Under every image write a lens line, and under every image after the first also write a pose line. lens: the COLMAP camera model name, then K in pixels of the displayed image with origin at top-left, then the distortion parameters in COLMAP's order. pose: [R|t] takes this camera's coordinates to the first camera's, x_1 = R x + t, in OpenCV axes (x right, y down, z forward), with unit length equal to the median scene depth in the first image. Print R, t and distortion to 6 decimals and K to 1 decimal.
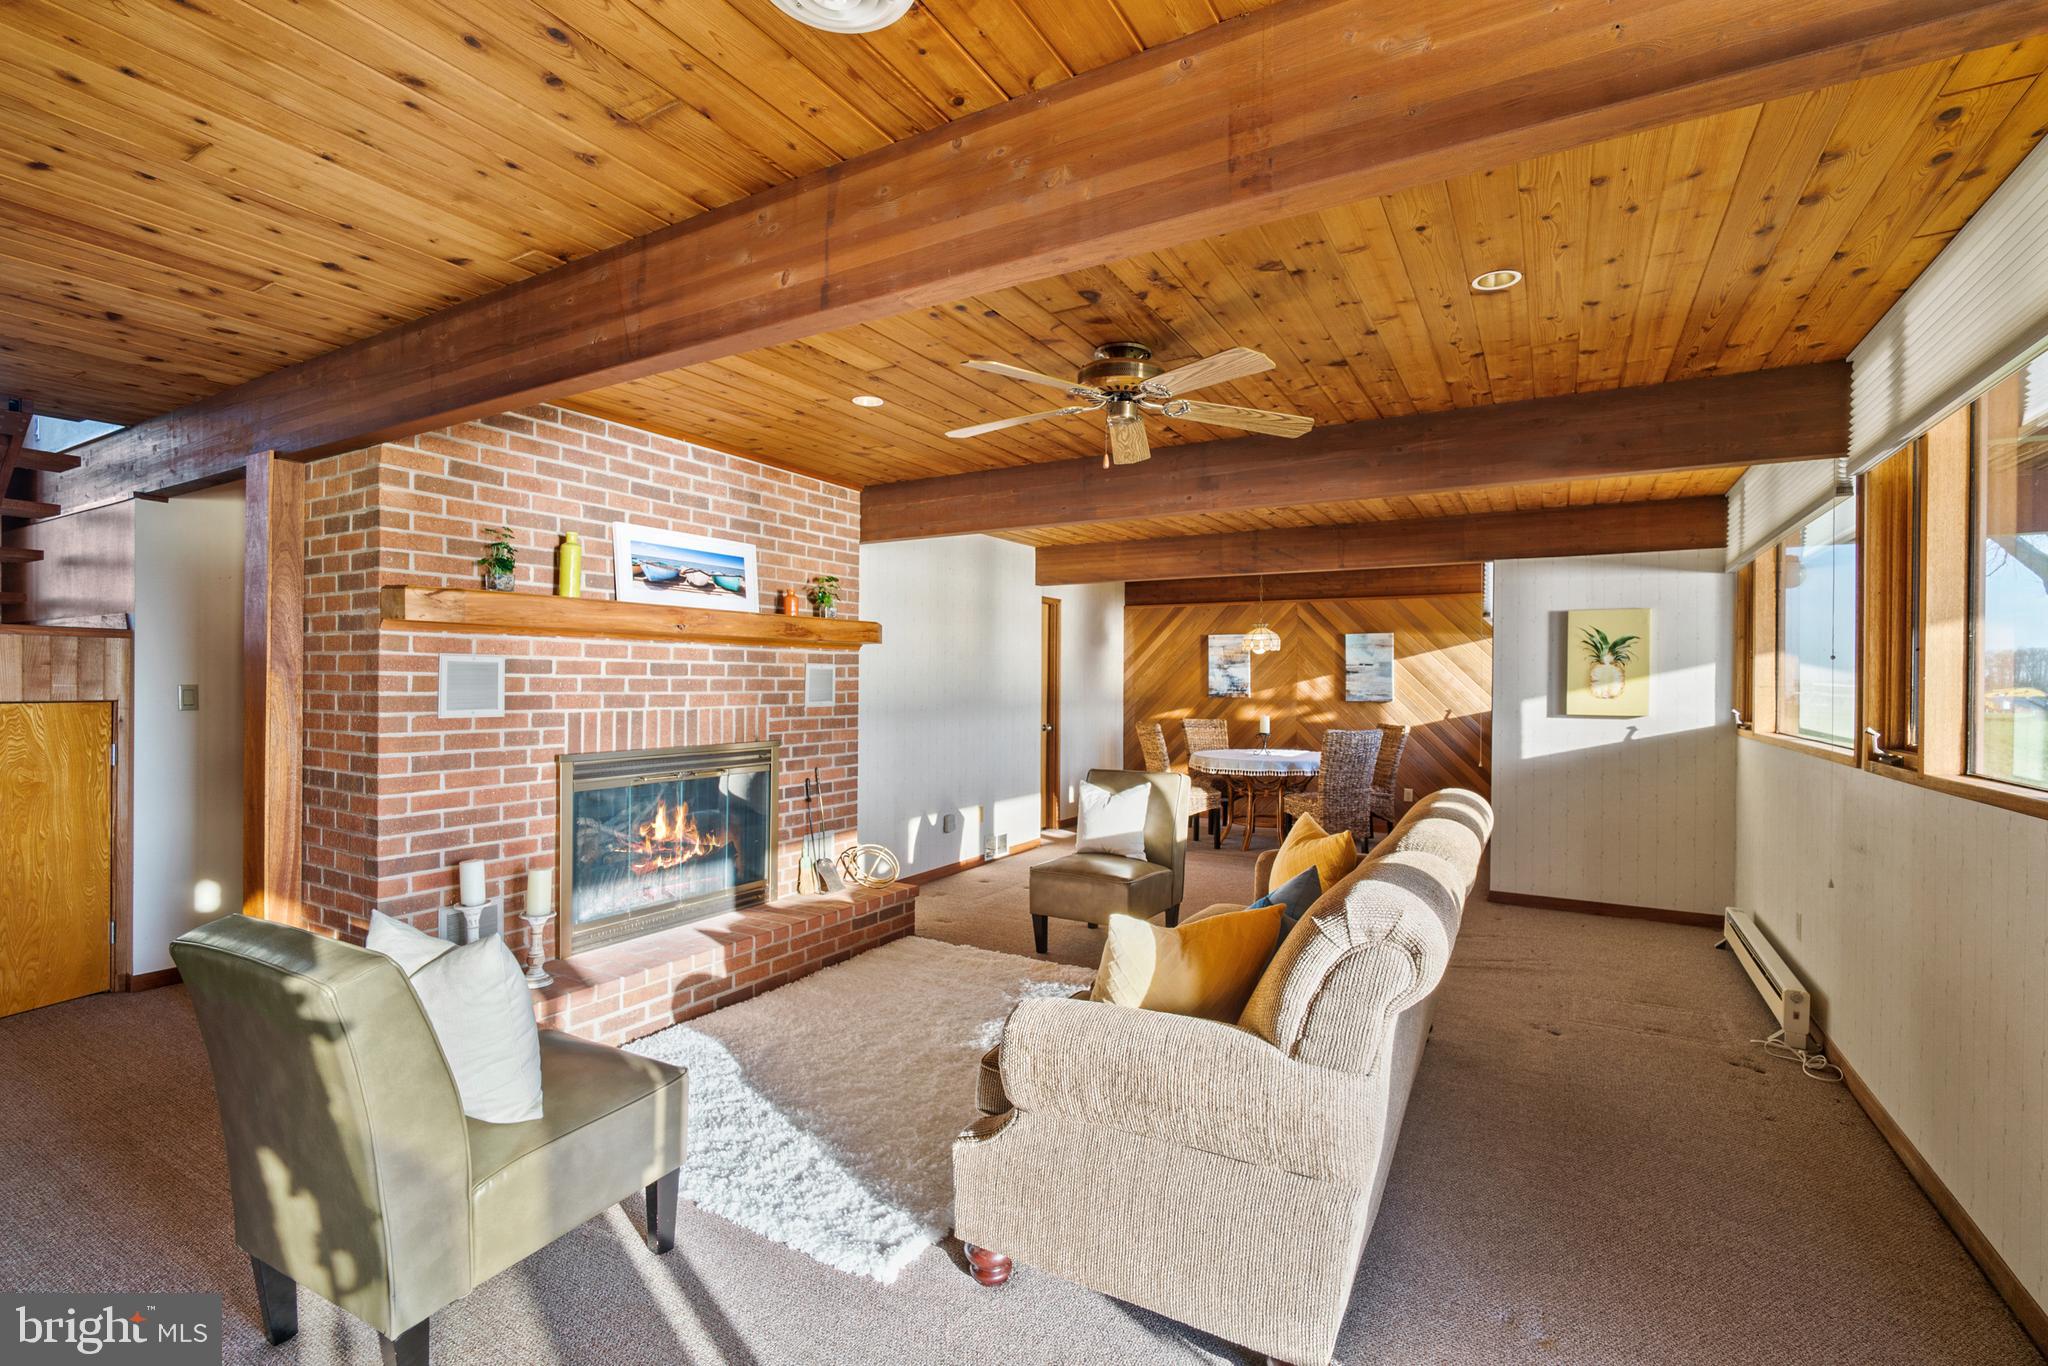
lens RADIAL K [[905.1, 0, 1035.1], [0, 905.1, 678.4], [0, 0, 1]] dist [-0.001334, -0.000191]
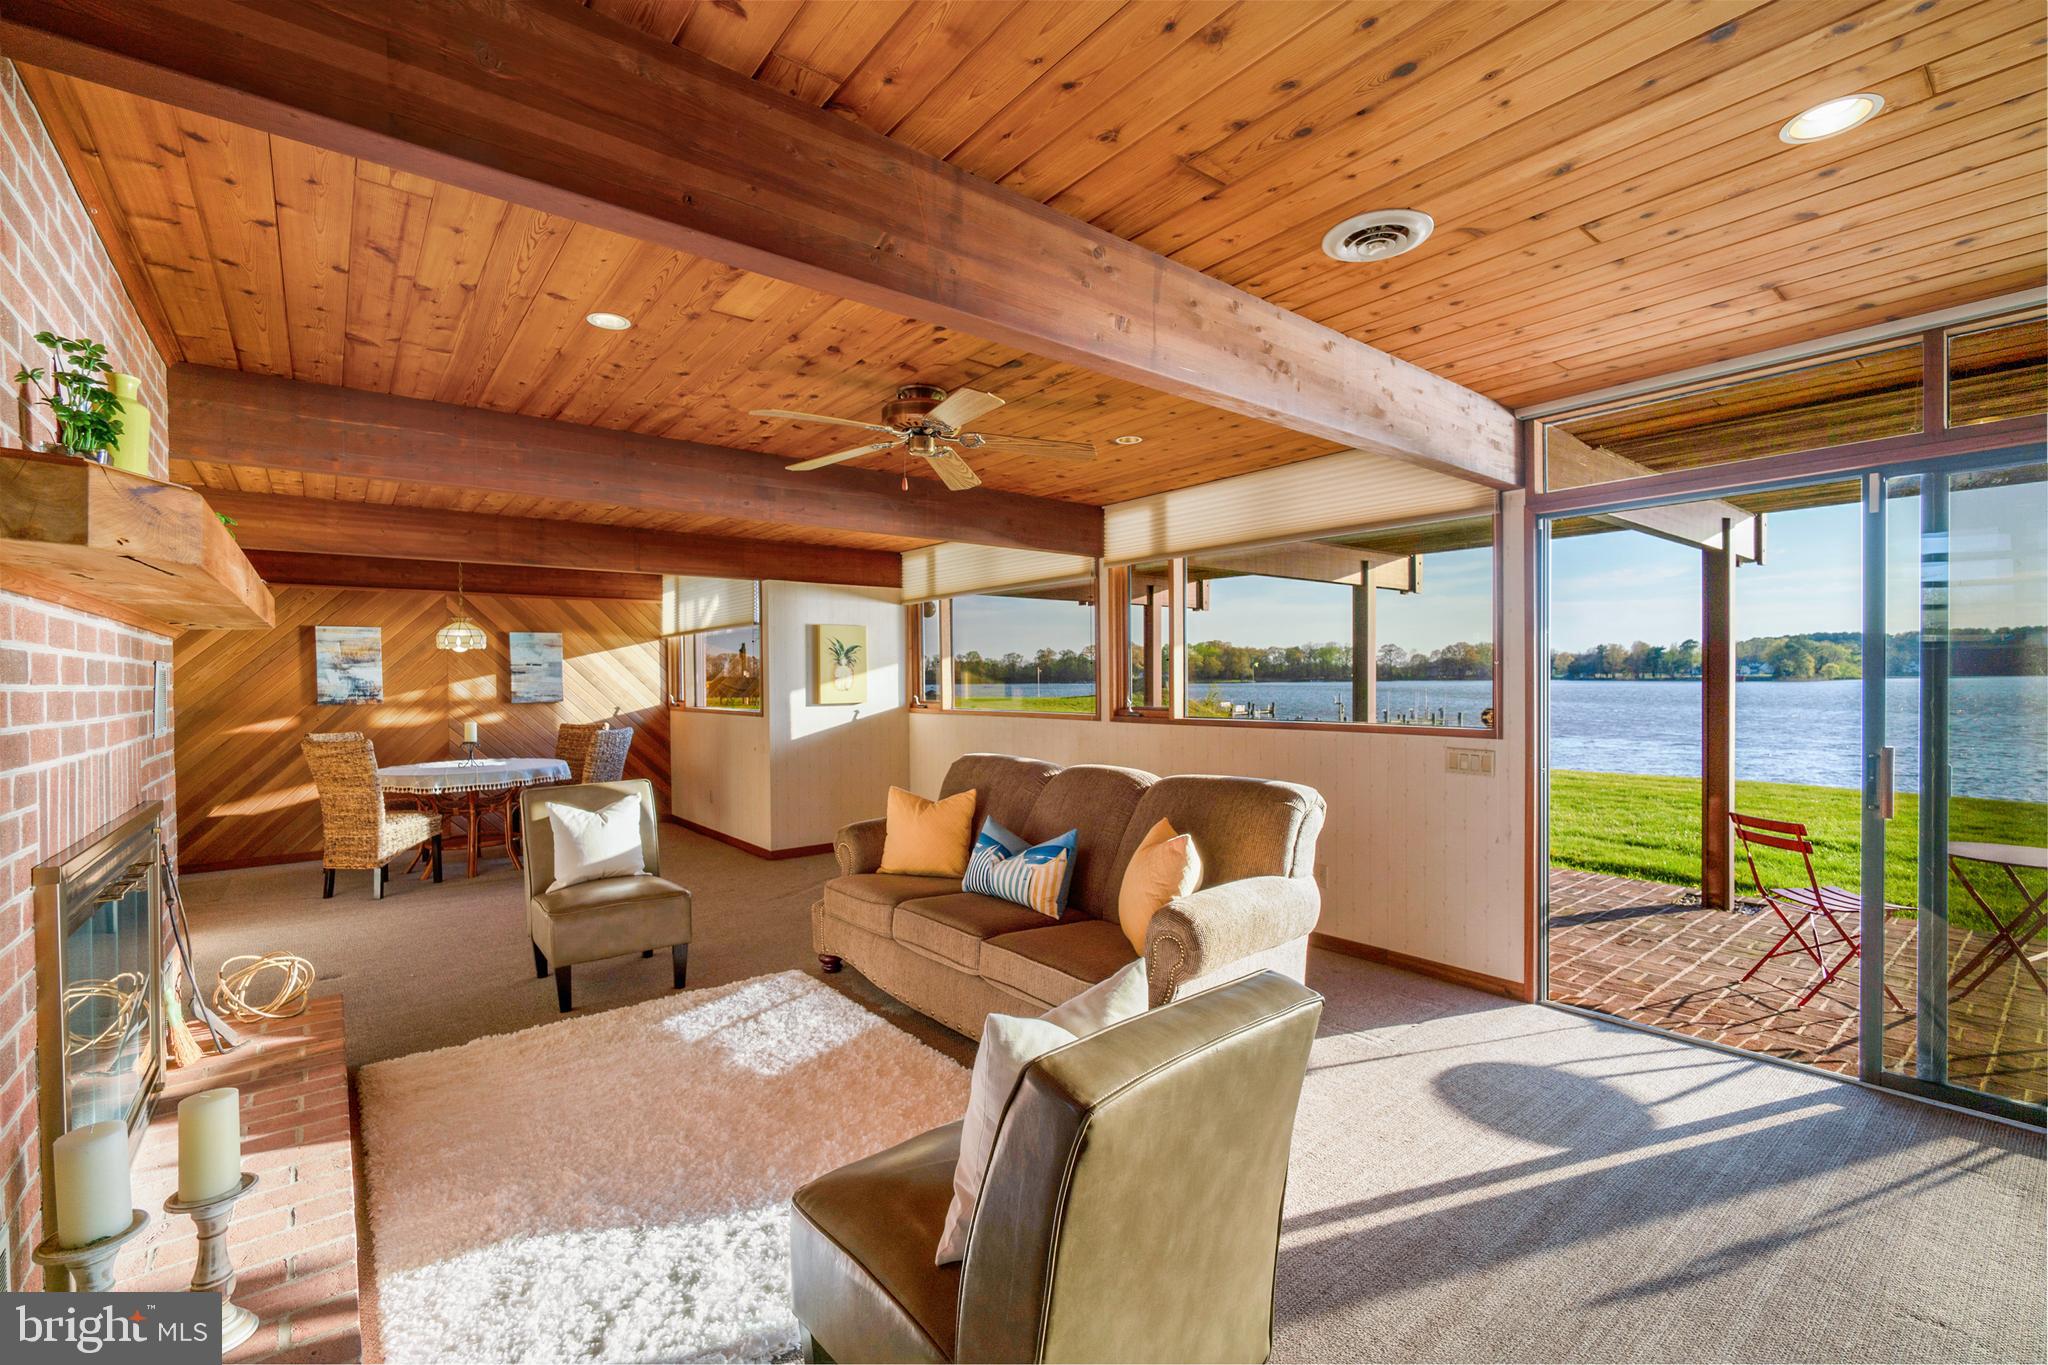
lens RADIAL K [[866.7, 0, 1033.1], [0, 866.7, 683.8], [0, 0, 1]] dist [-0.005026, -0.000457]
pose [[0.360290, -0.018293, 0.932661, -0.618557], [0.010855, 0.999822, 0.015417, -0.006026], [-0.932777, 0.004570, 0.360424, 0.334719]]
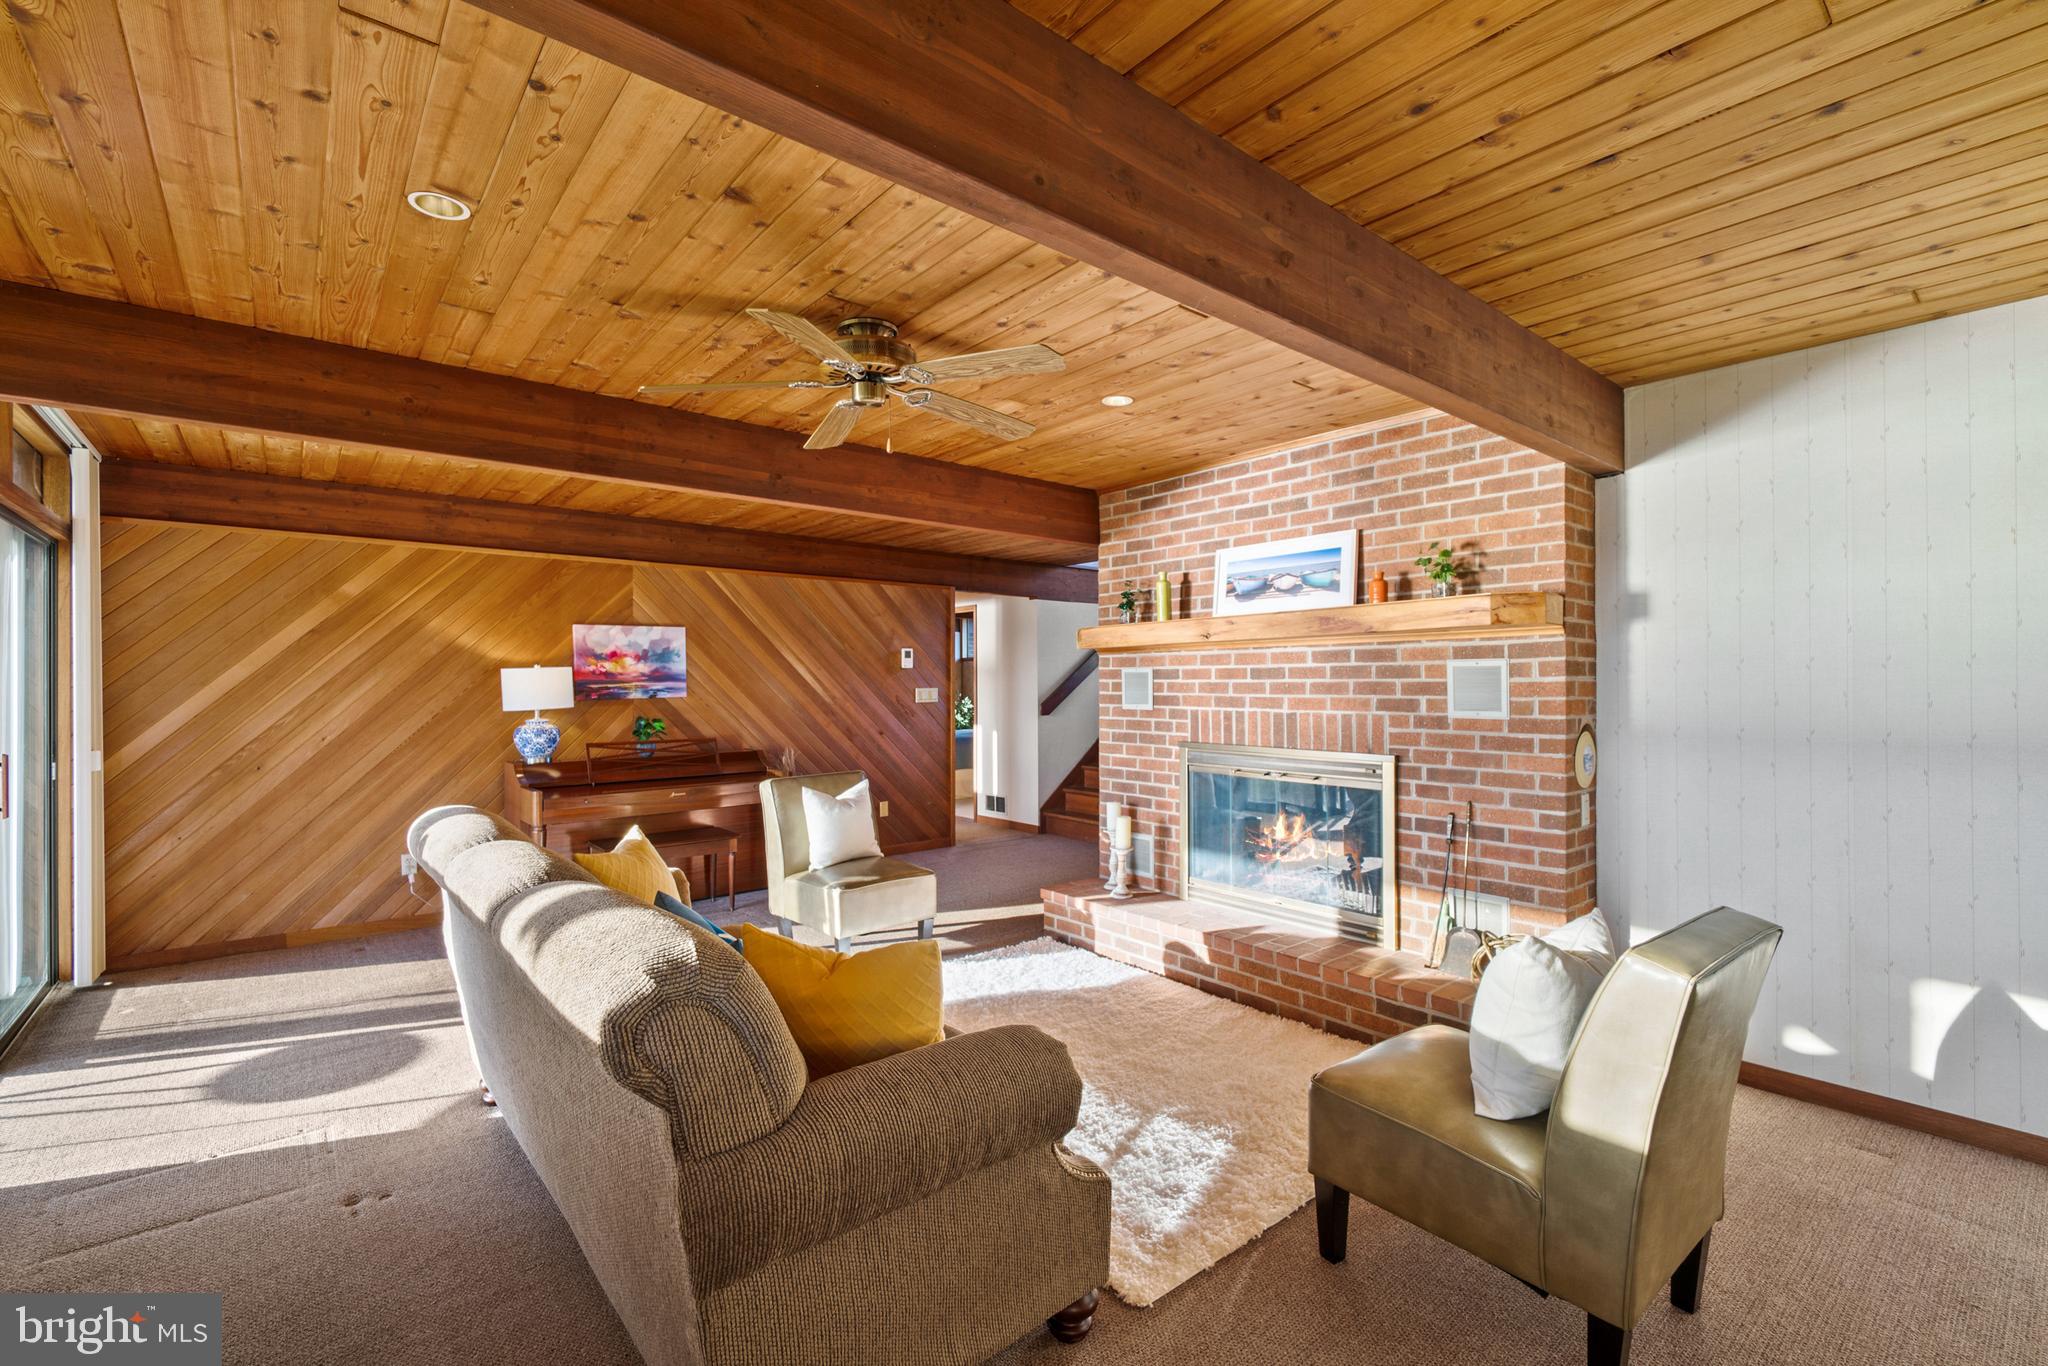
lens RADIAL K [[877.3, 0, 1025.7], [0, 877.3, 676.1], [0, 0, 1]] dist [-0.005194, 0.000342]
pose [[-0.342717, -0.013933, -0.939335, 0.621284], [0.003578, 0.999863, -0.016136, 0.008511], [0.939432, -0.008891, -0.342620, 1.026821]]
